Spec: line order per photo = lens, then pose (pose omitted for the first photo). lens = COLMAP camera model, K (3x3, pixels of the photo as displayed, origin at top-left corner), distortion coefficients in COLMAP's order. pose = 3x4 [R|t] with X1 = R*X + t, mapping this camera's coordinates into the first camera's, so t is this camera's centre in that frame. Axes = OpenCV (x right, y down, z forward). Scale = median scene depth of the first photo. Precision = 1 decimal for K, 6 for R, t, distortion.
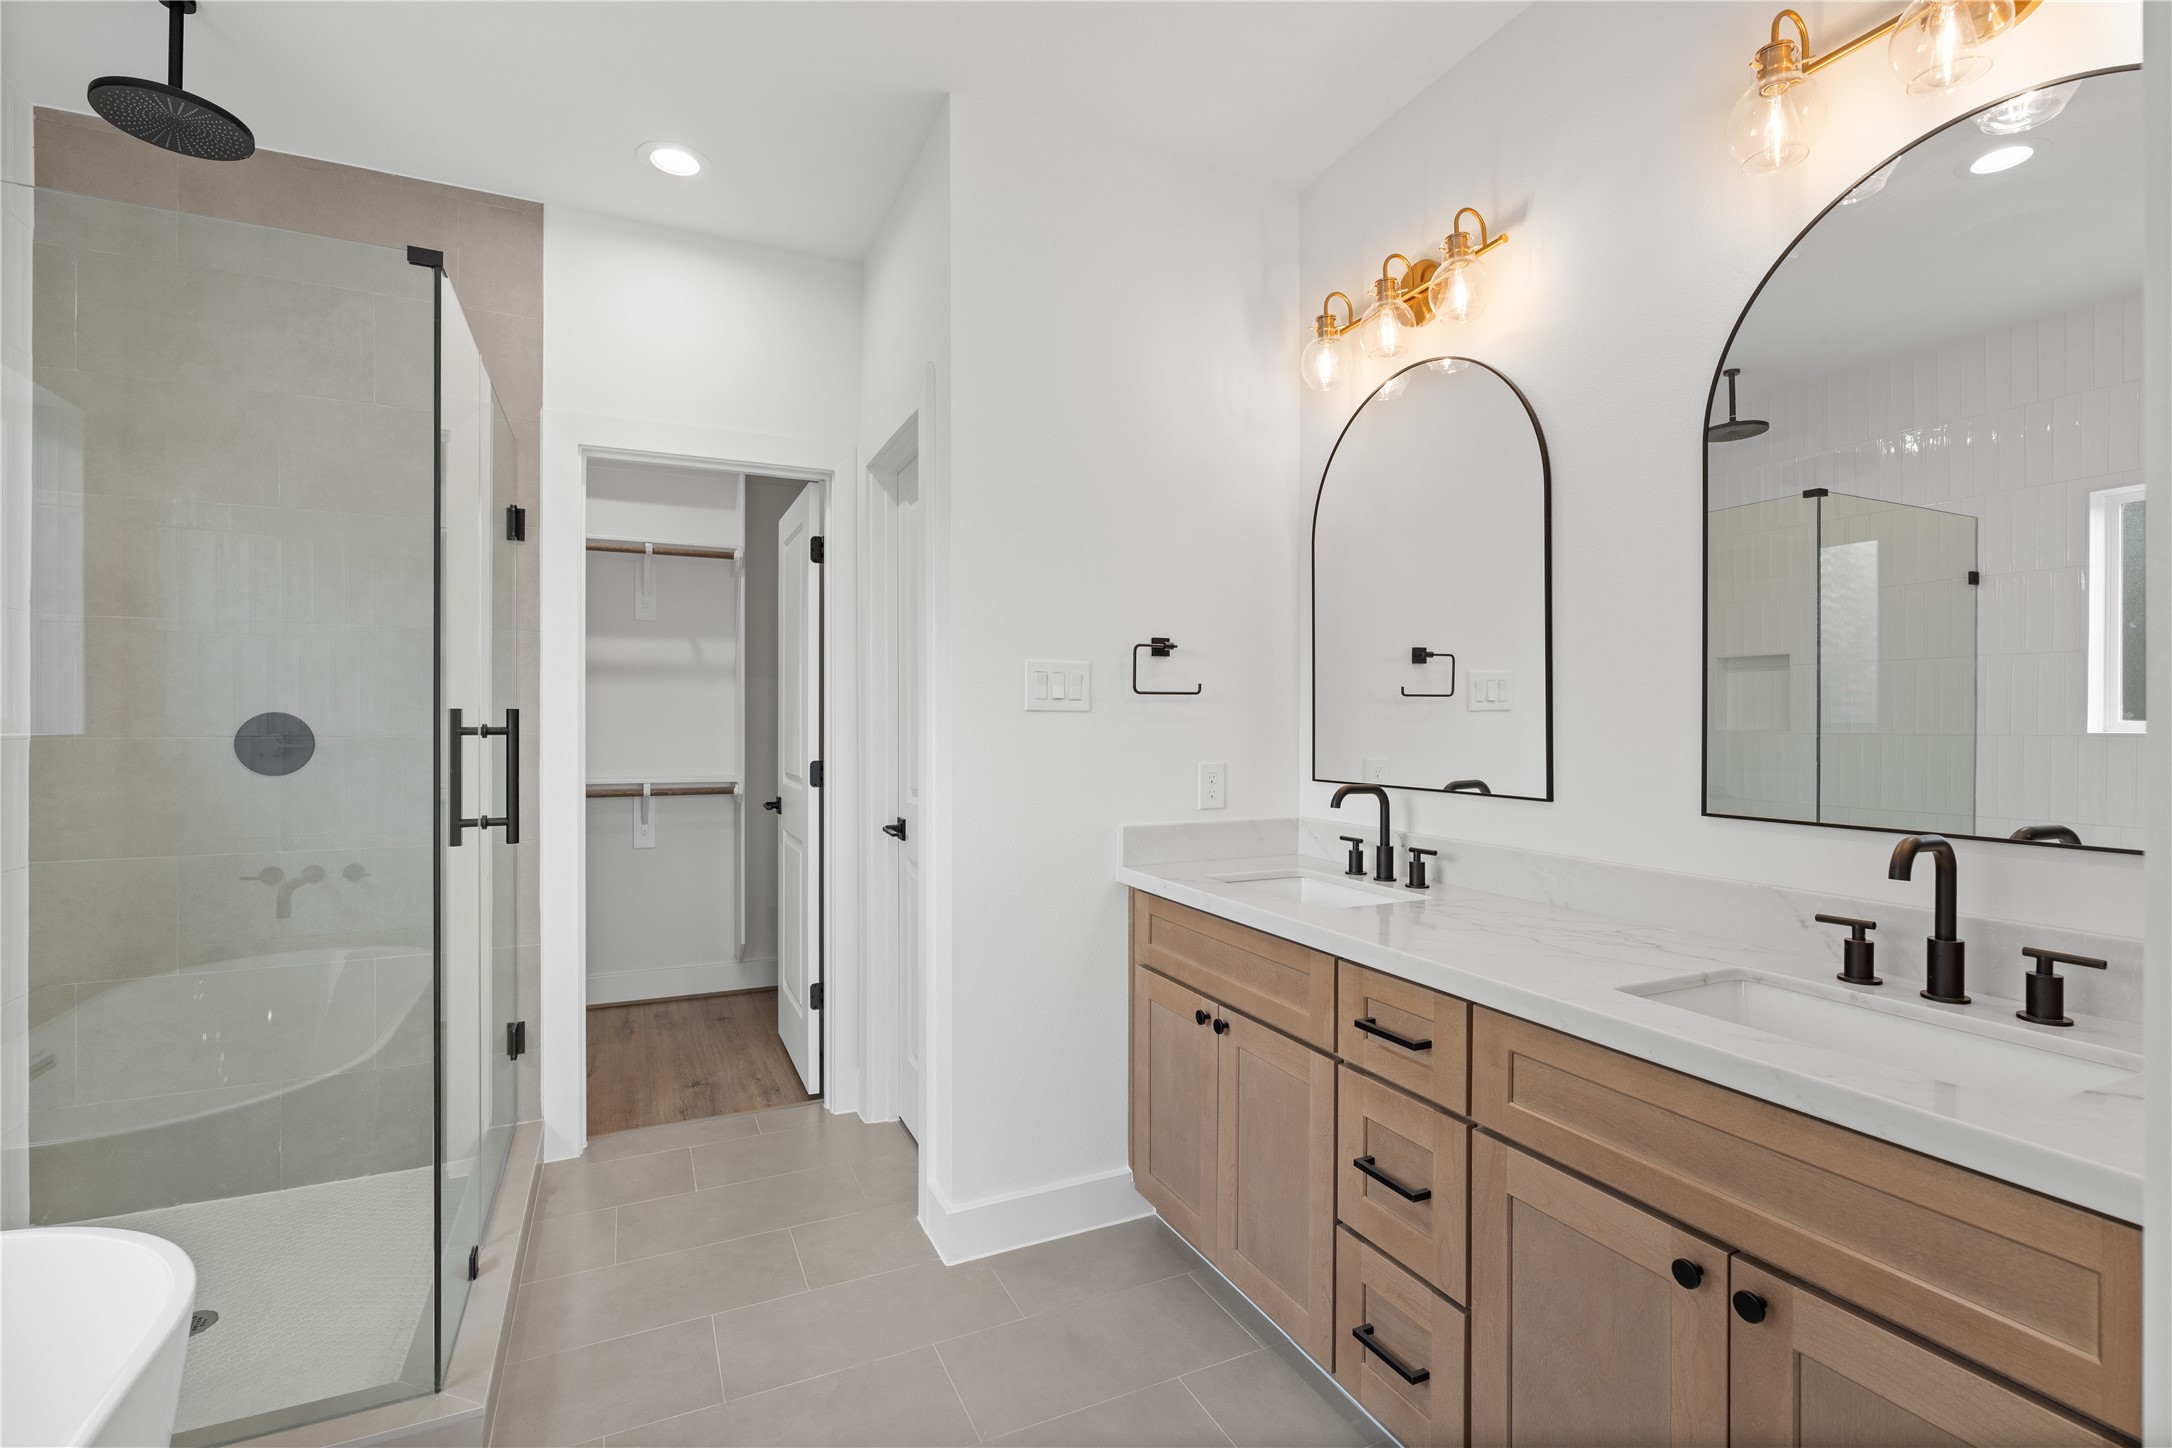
lens RADIAL K [[976.2, 0, 1086.0], [0, 976.2, 724.0], [0, 0, 1]] dist [-0.002379, 0.000455]
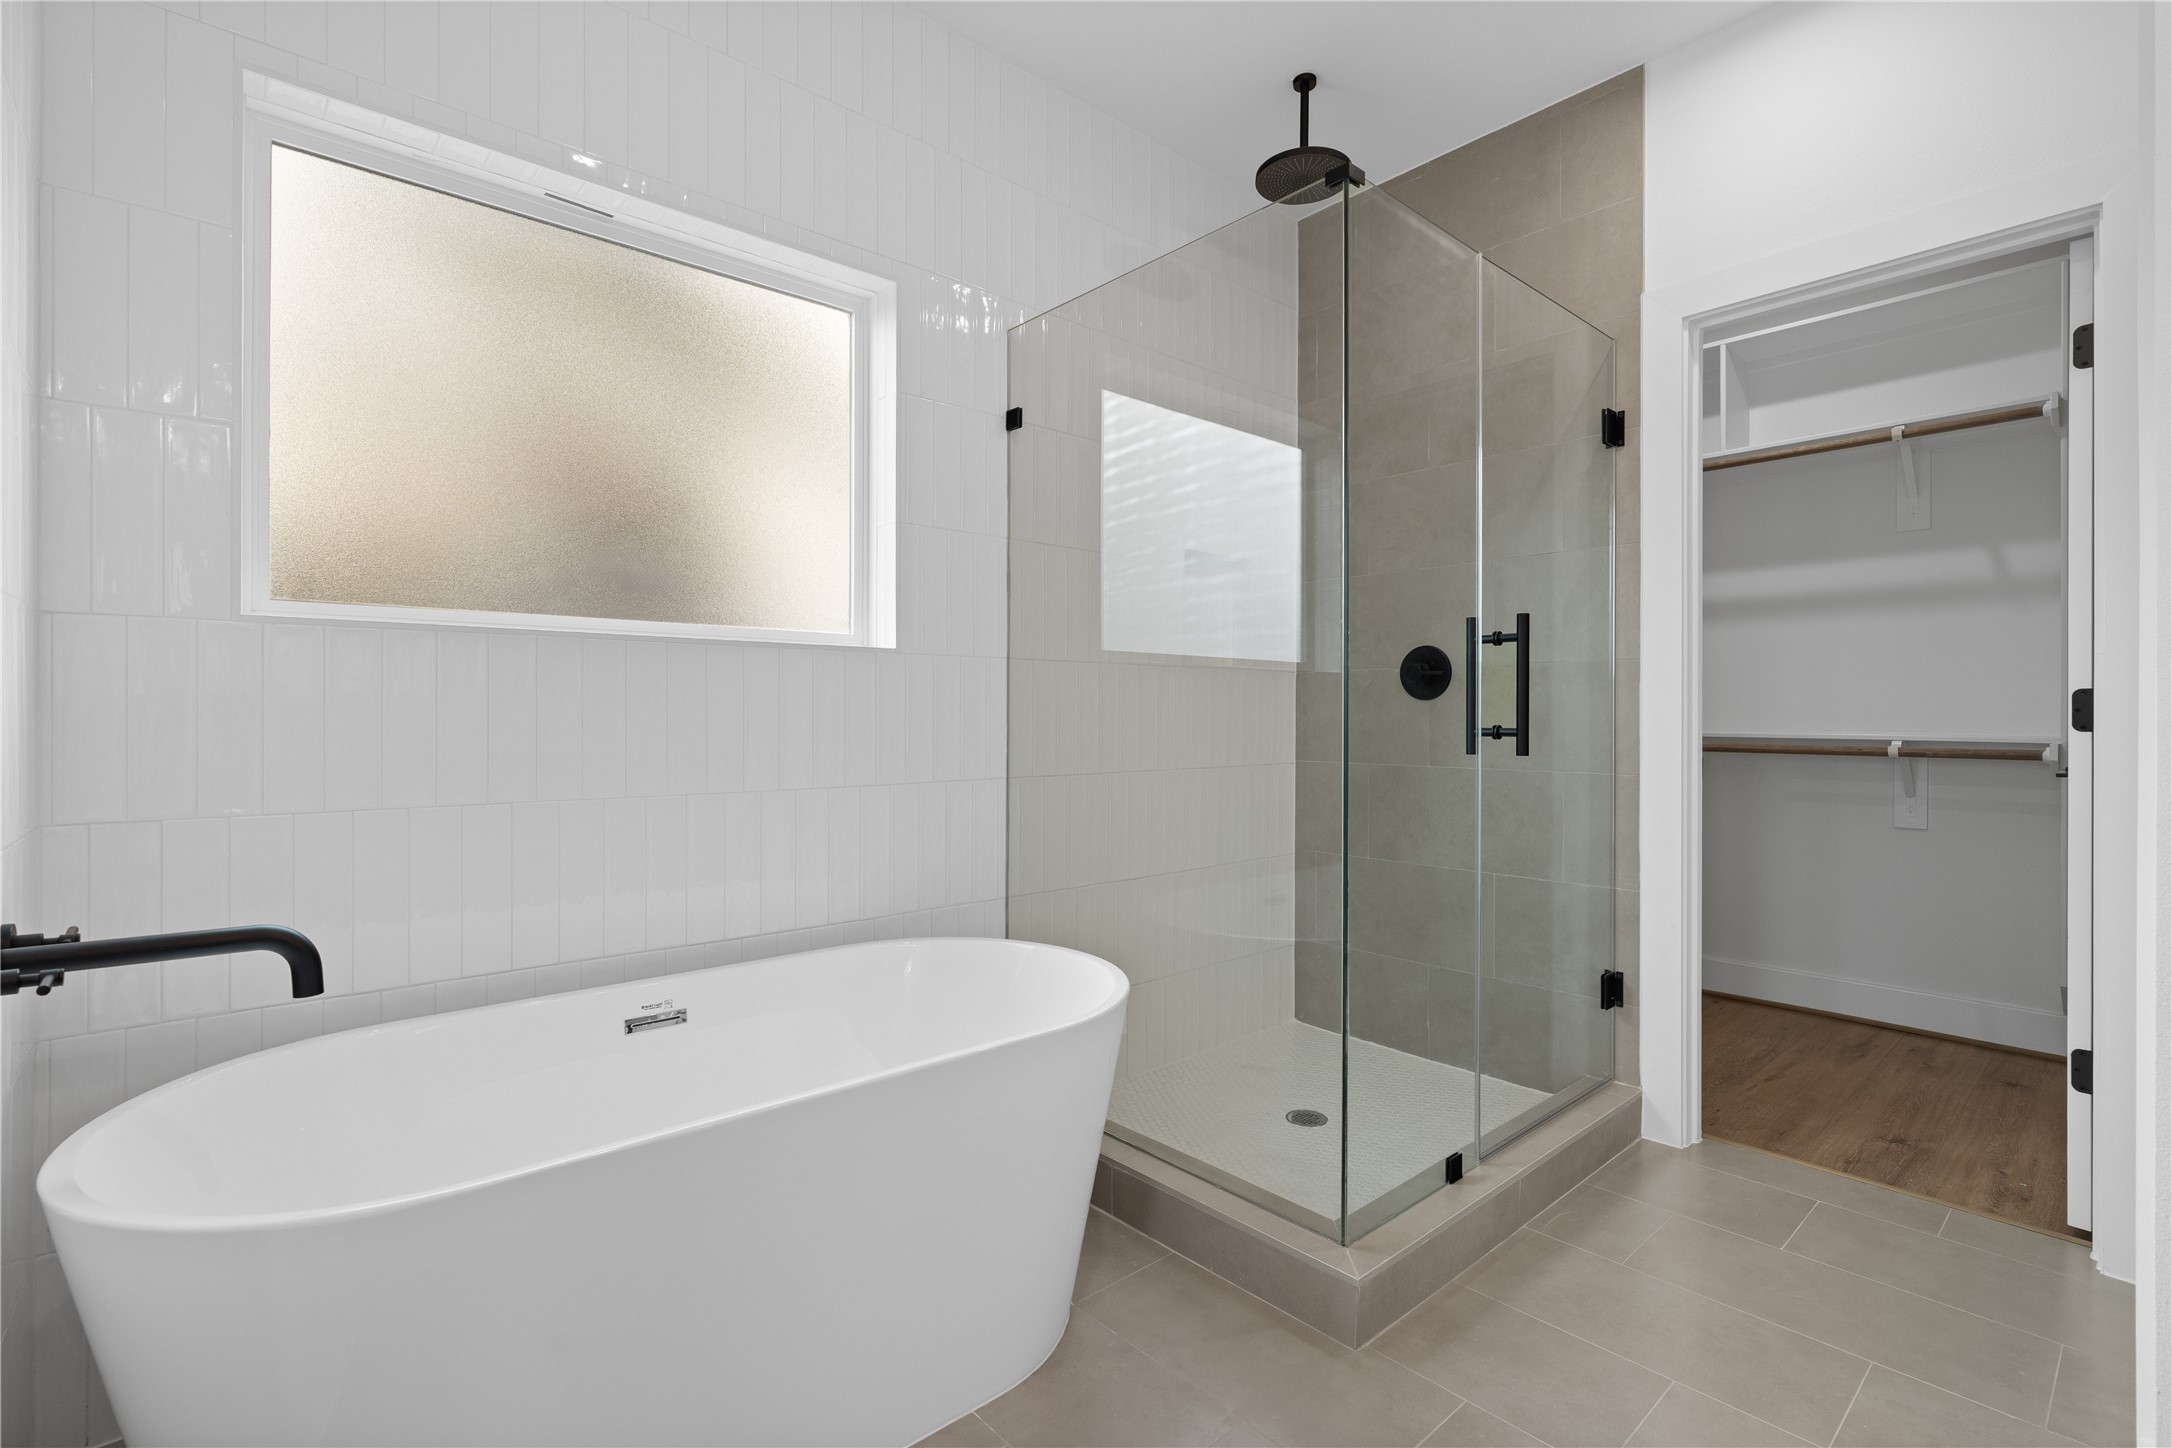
lens RADIAL K [[987.2, 0, 1083.8], [0, 987.2, 716.8], [0, 0, 1]] dist [-0.003756, 0.001437]
pose [[0.282247, 0.001196, -0.959341, 0.165221], [-0.006204, 0.999981, -0.000579, 0.068974], [0.959322, 0.006115, 0.282249, 0.252625]]
